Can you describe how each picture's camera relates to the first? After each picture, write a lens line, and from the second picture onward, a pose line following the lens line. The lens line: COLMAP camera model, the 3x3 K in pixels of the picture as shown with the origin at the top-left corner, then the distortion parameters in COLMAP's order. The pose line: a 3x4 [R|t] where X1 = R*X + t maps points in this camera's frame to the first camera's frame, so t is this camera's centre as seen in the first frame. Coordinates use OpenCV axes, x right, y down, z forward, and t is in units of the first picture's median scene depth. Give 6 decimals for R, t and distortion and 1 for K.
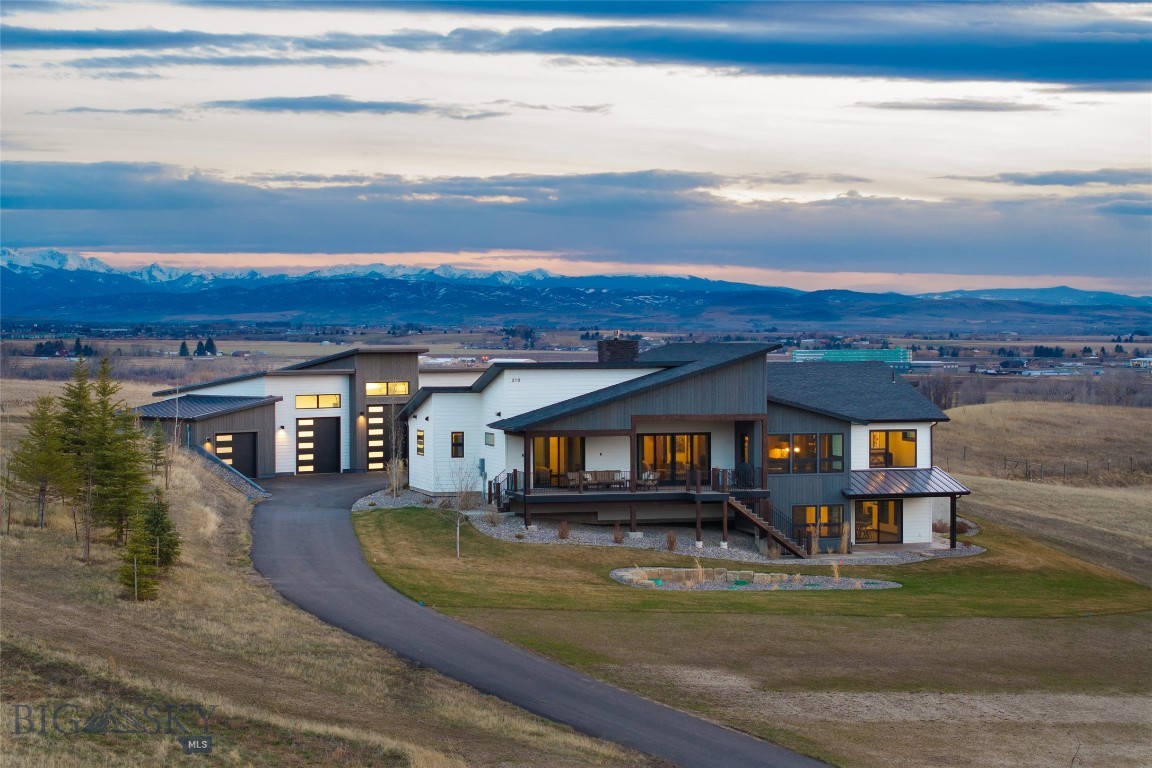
lens RADIAL K [[2503.9, 0, 613.4], [0, 2503.9, 384.4], [0, 0, 1]] dist [-0.172846, 0.311311]
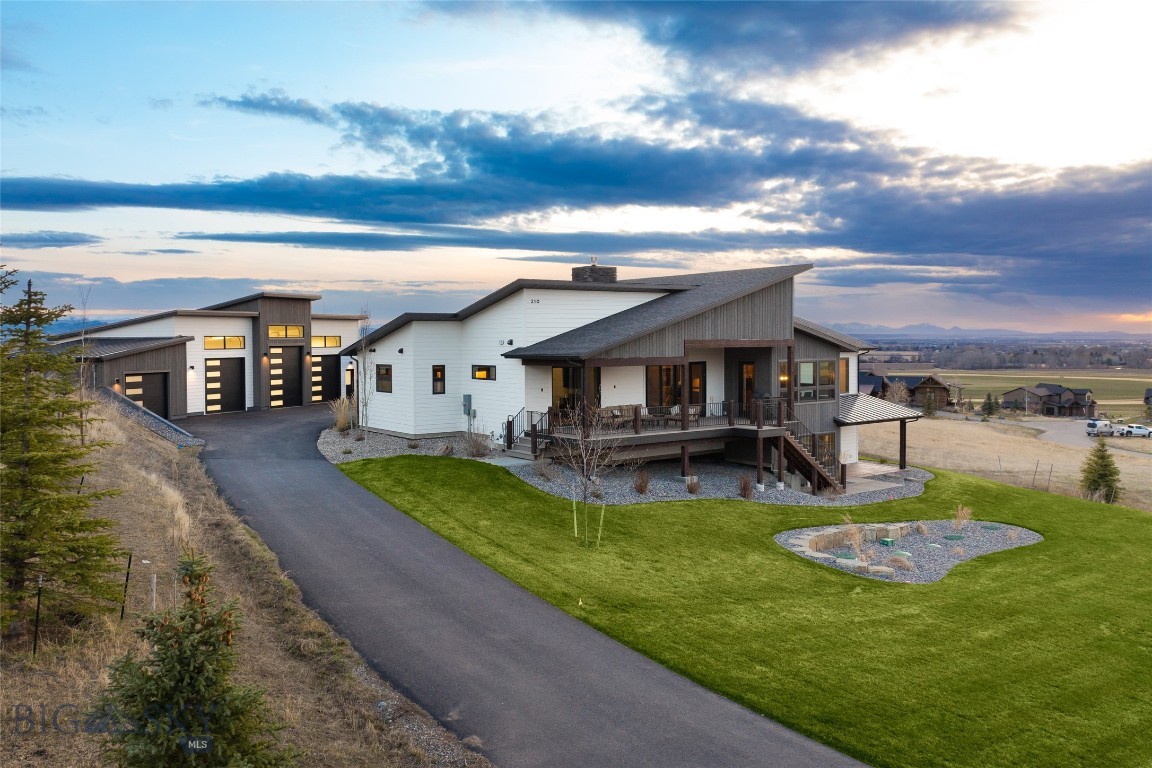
lens RADIAL K [[916.8, 0, 520.3], [0, 916.8, 381.6], [0, 0, 1]] dist [-0.007977, -0.005619]
pose [[0.950255, -0.019351, 0.310871, -0.134109], [0.012150, 0.999612, 0.025083, 0.016665], [-0.311236, -0.020058, 0.950121, 0.670655]]
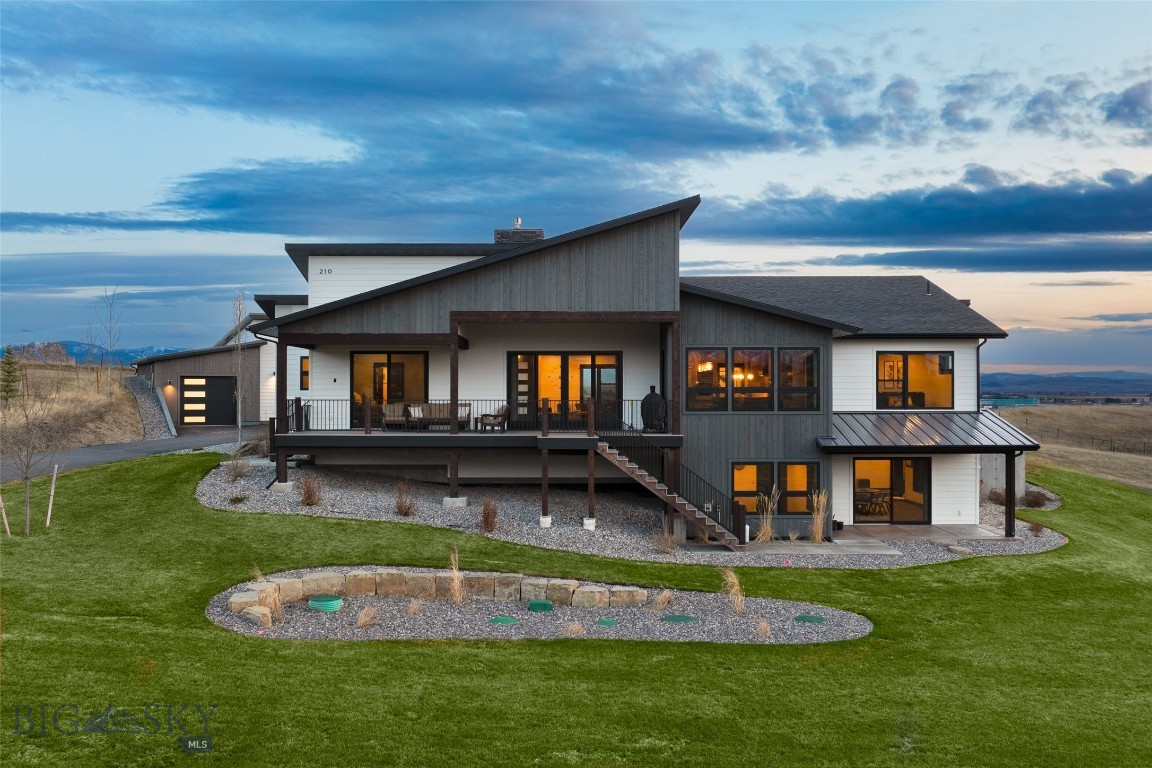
lens RADIAL K [[1087.3, 0, 561.4], [0, 1087.3, 387.0], [0, 0, 1]] dist [-0.042060, -0.010161]
pose [[0.955225, 0.000417, -0.295881, 0.106928], [-0.008485, 0.999626, -0.025985, 0.035624], [0.295760, 0.027332, 0.954871, 0.696916]]
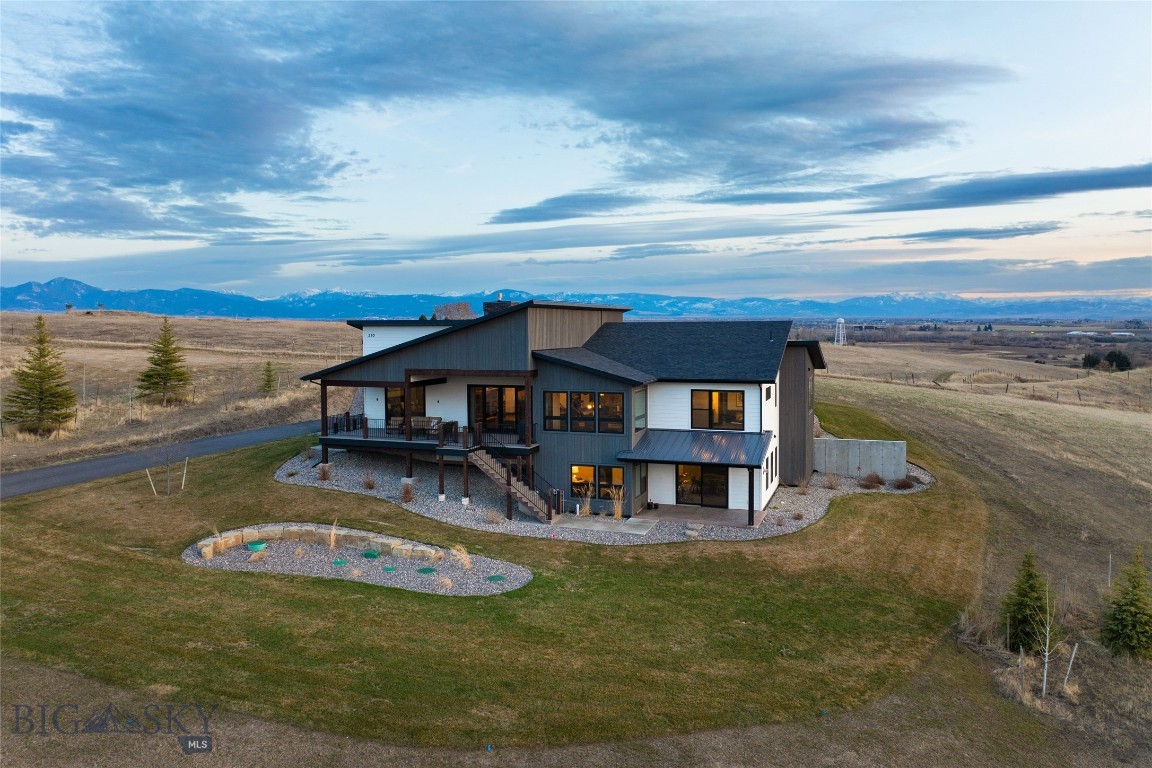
lens RADIAL K [[837.1, 0, 576.9], [0, 837.1, 347.8], [0, 0, 1]] dist [-0.038329, -0.003023]
pose [[0.795506, 0.014031, -0.605783, 0.262714], [-0.008937, 0.999895, 0.011424, -0.001274], [0.605879, -0.003674, 0.795548, 0.708609]]
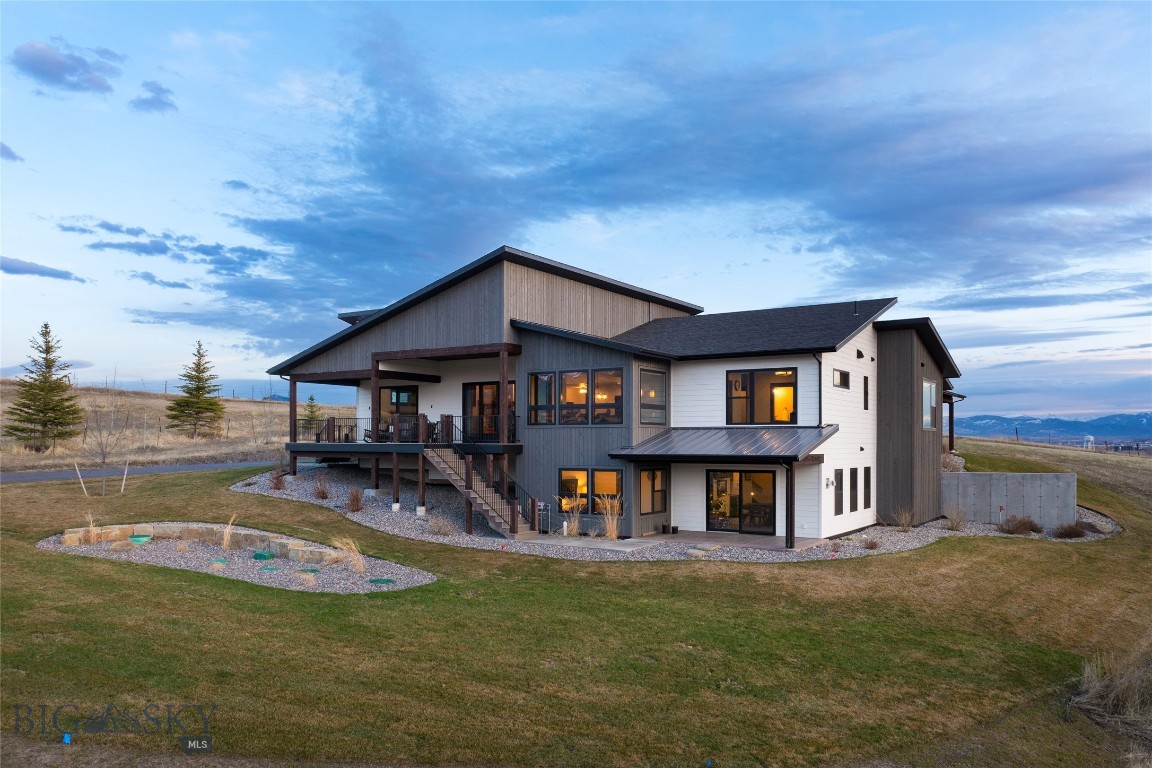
lens RADIAL K [[884.4, 0, 568.6], [0, 884.4, 431.7], [0, 0, 1]] dist [-0.045514, -0.002419]
pose [[0.630535, -0.007448, -0.776125, 0.266038], [-0.022153, 0.999374, -0.027588, 0.043179], [0.775845, 0.034588, 0.629975, 0.803344]]
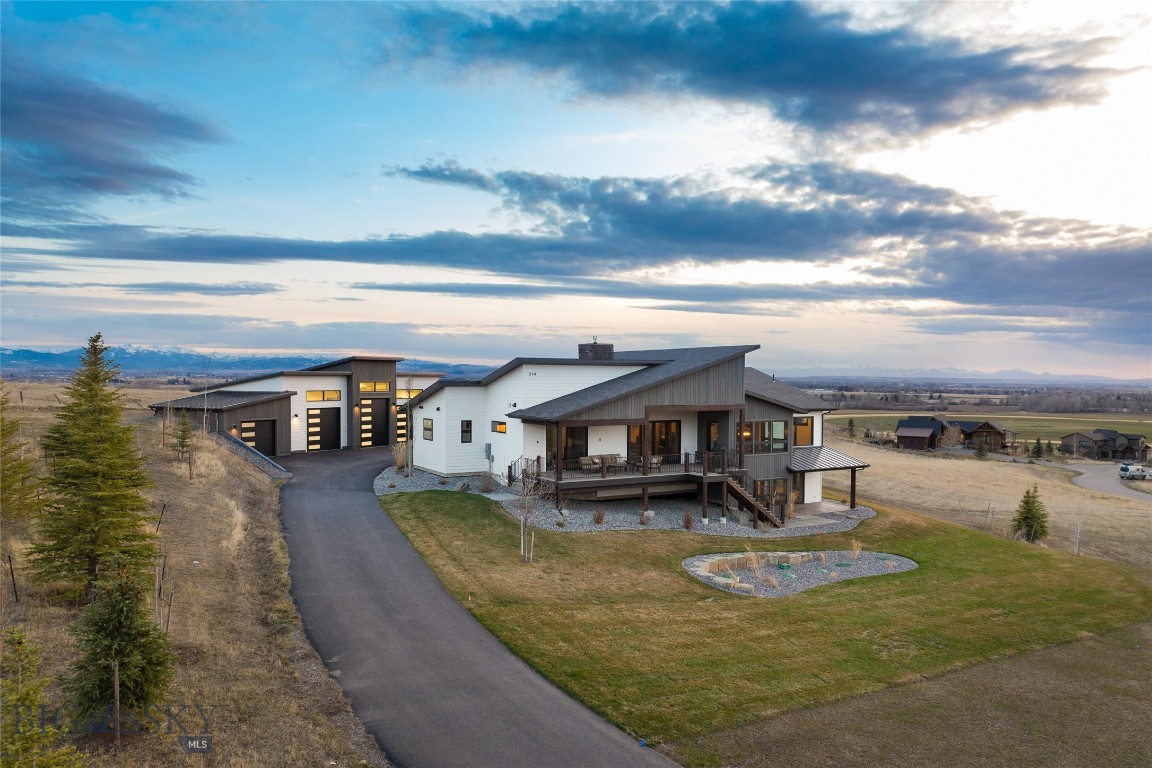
lens RADIAL K [[826.1, 0, 594.1], [0, 826.1, 399.7], [0, 0, 1]] dist [-0.048125, -0.002479]
pose [[0.968715, 0.001267, 0.248171, -0.097944], [-0.002254, 0.999991, 0.003696, 0.007804], [-0.248164, -0.004140, 0.968709, 0.608767]]
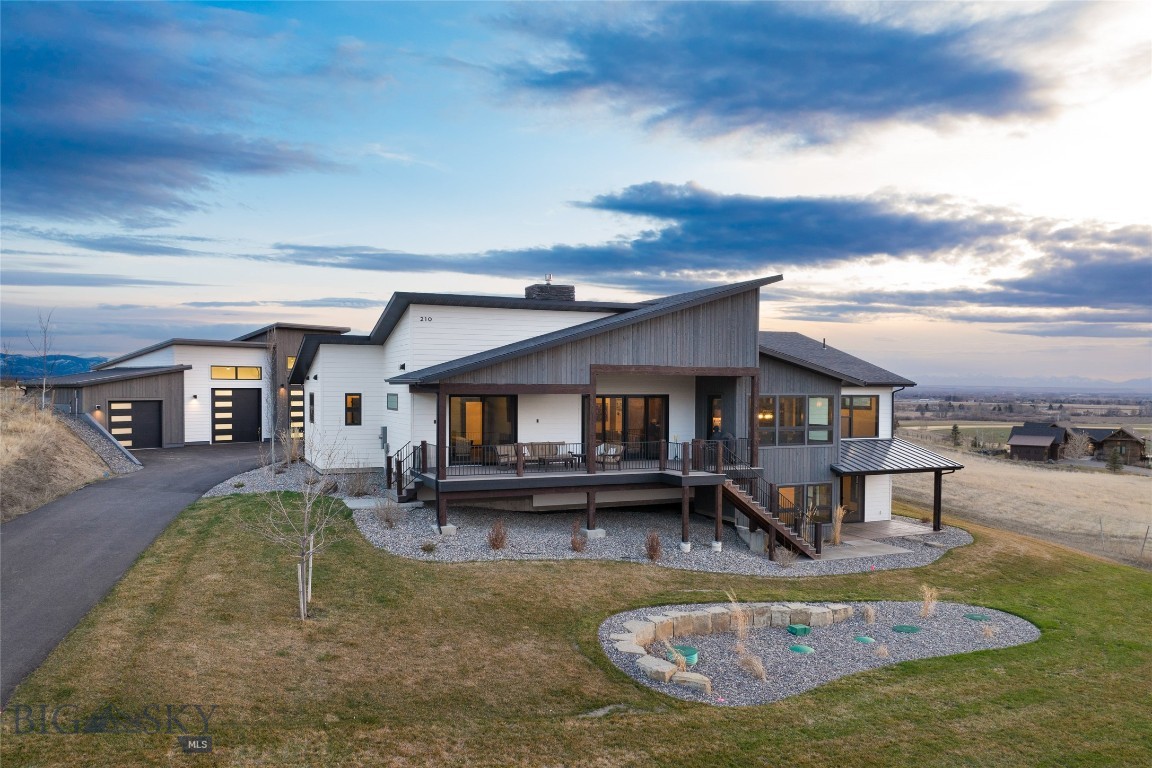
lens RADIAL K [[847.1, 0, 573.2], [0, 847.1, 402.9], [0, 0, 1]] dist [-0.044360, -0.001812]
pose [[0.992593, 0.004717, 0.121395, -0.024772], [-0.004223, 0.999982, -0.004325, 0.022534], [-0.121414, 0.003780, 0.992595, 0.711395]]
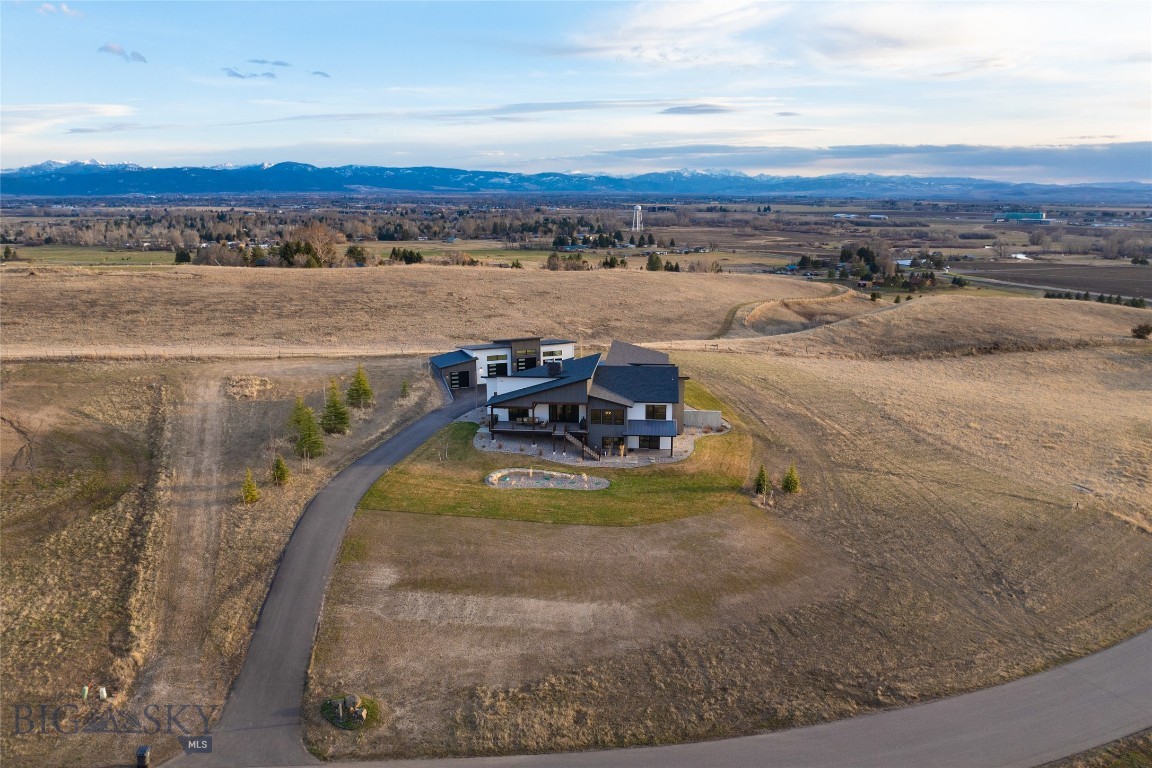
lens RADIAL K [[847.1, 0, 573.2], [0, 847.1, 402.9], [0, 0, 1]] dist [-0.044360, -0.001812]
pose [[0.916624, 0.092951, -0.388794, 0.361780], [-0.004253, 0.974804, 0.223024, -0.170116], [0.399729, -0.202776, 0.893923, 0.215269]]
